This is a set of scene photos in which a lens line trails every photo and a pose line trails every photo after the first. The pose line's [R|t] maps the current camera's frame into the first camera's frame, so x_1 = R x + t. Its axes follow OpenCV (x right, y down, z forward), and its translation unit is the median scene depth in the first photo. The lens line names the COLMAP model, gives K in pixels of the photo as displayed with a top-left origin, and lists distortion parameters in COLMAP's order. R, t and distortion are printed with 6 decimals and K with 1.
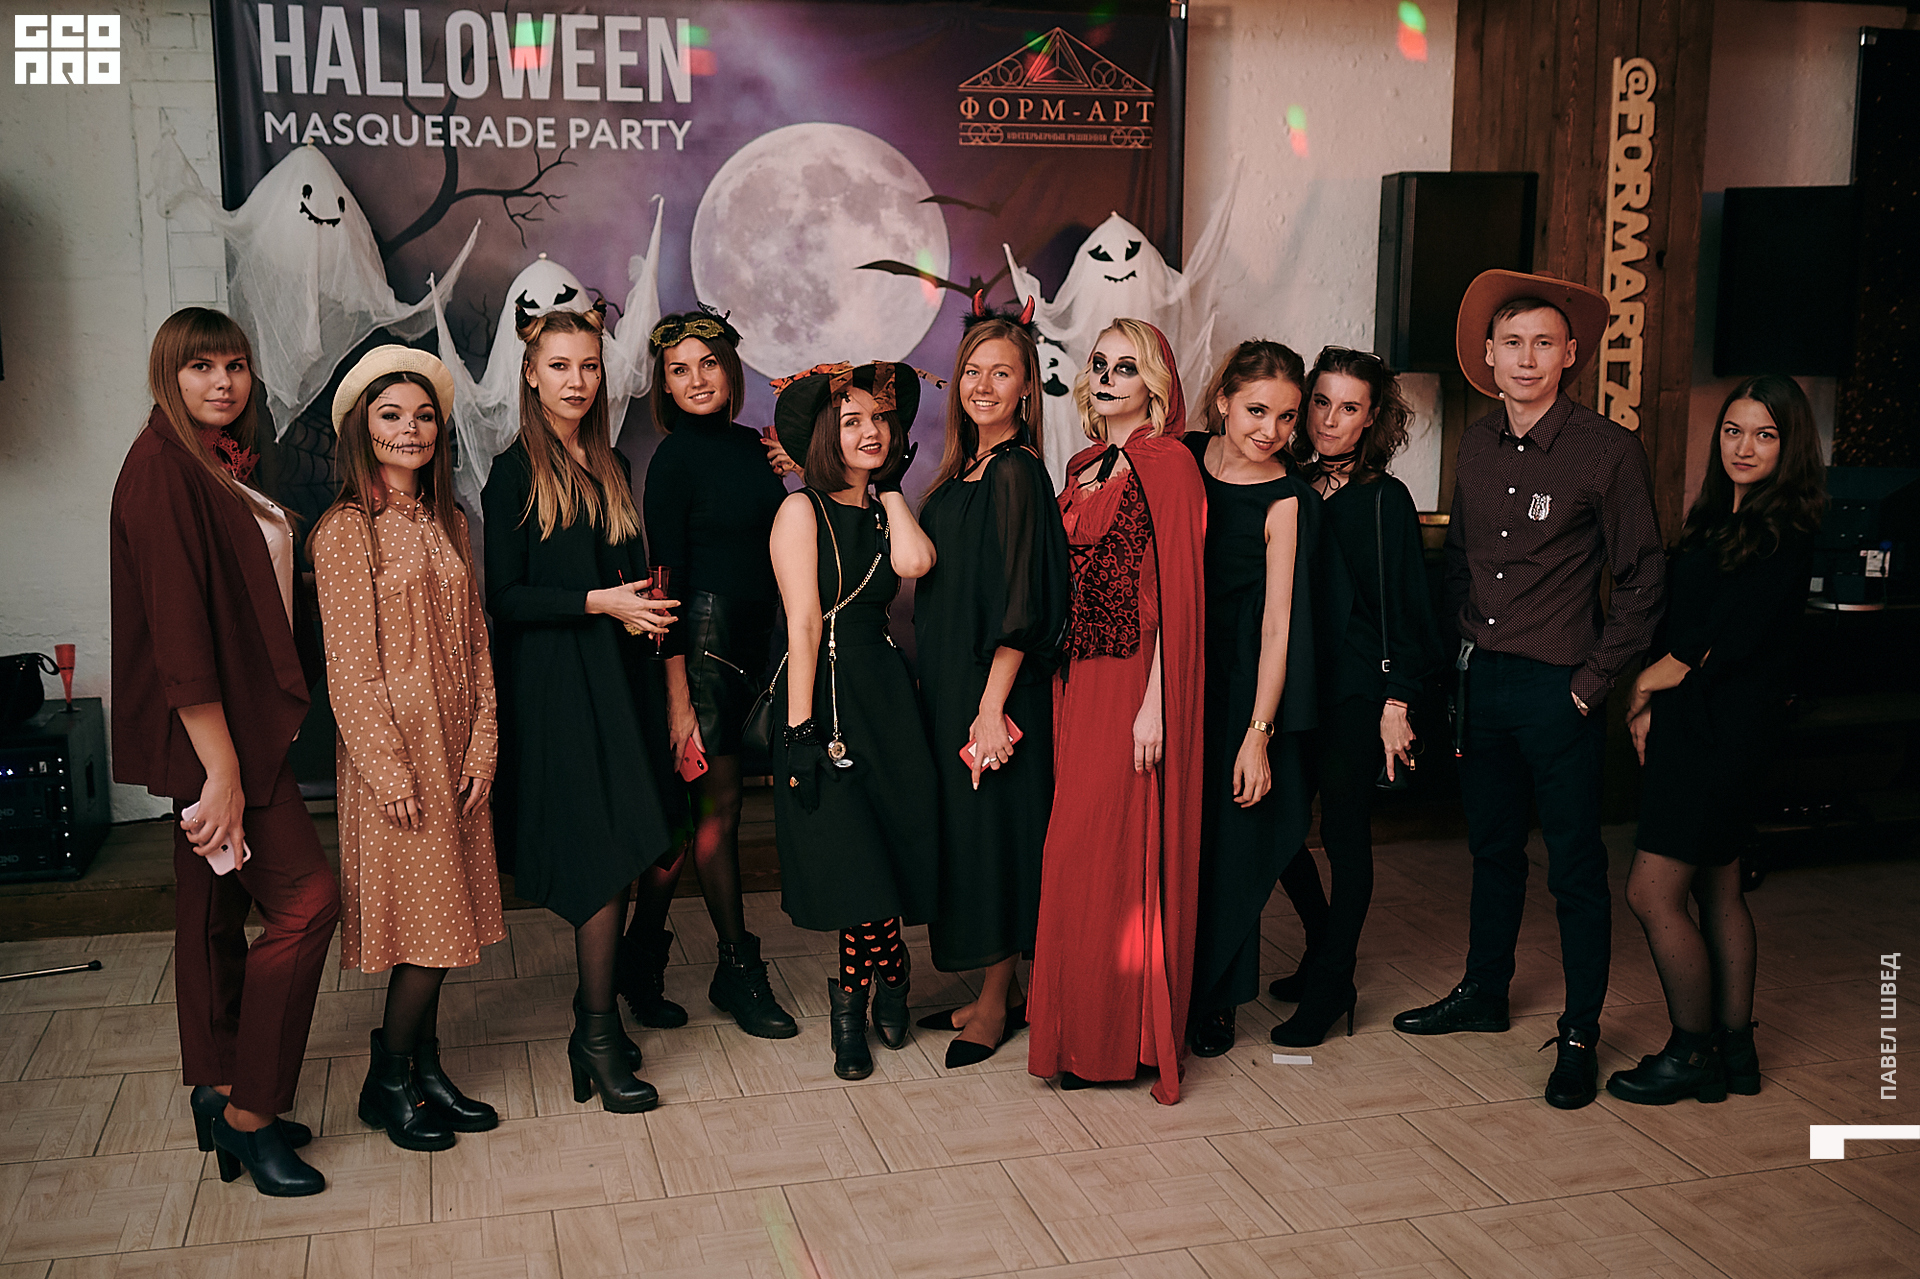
lens RADIAL K [[1915.2, 0, 926.9], [0, 1915.2, 652.4], [0, 0, 1]] dist [-0.079609, 0.129088]
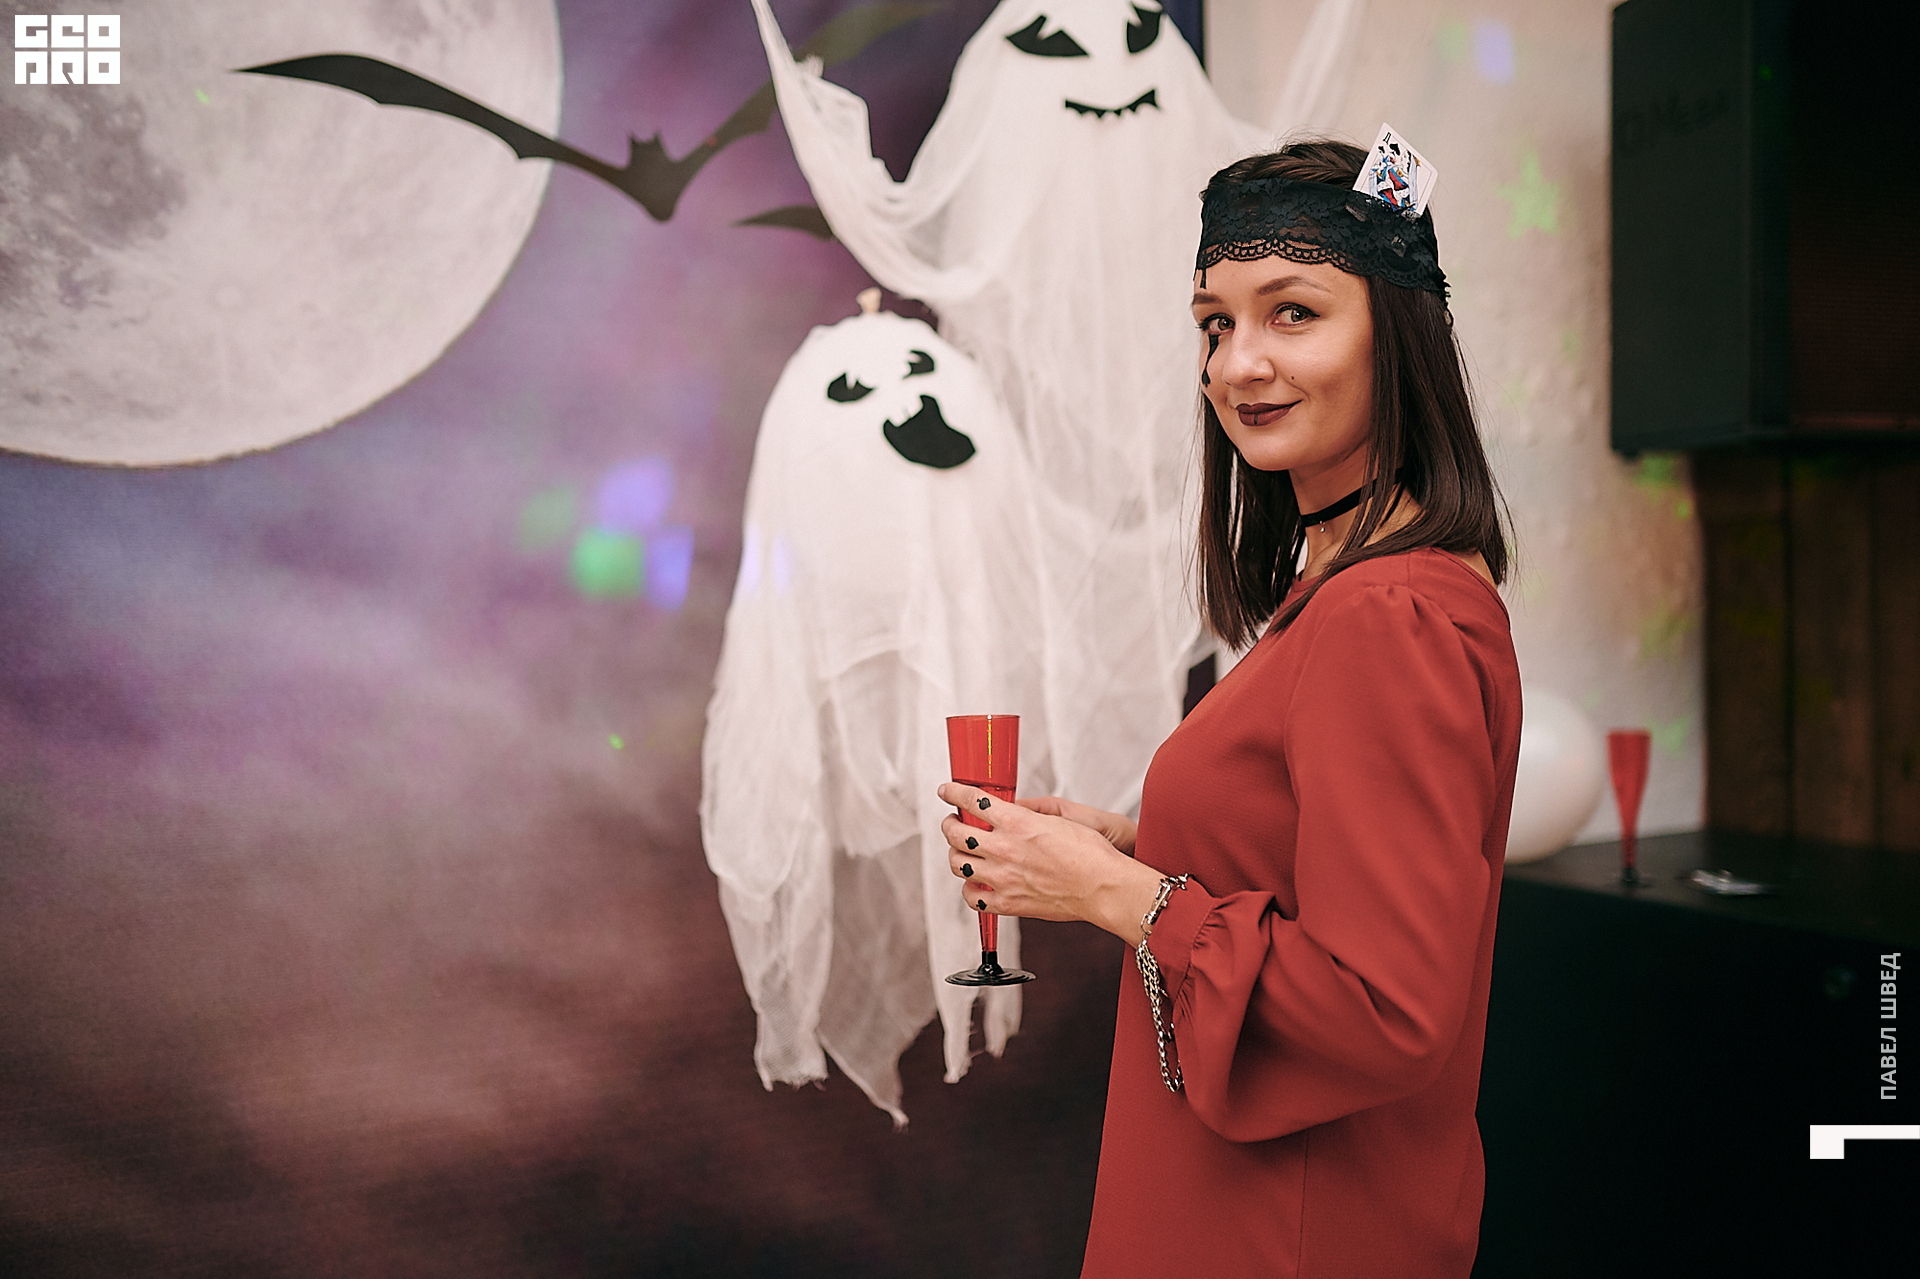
lens RADIAL K [[1861.4, 0, 962.6], [0, 1861.4, 581.7], [0, 0, 1]] dist [0.000243, 0.011370]
pose [[0.975698, -0.014832, 0.218616, 0.007841], [0.056668, 0.980845, -0.186367, -0.061355], [-0.211664, 0.194227, 0.957849, 0.710273]]
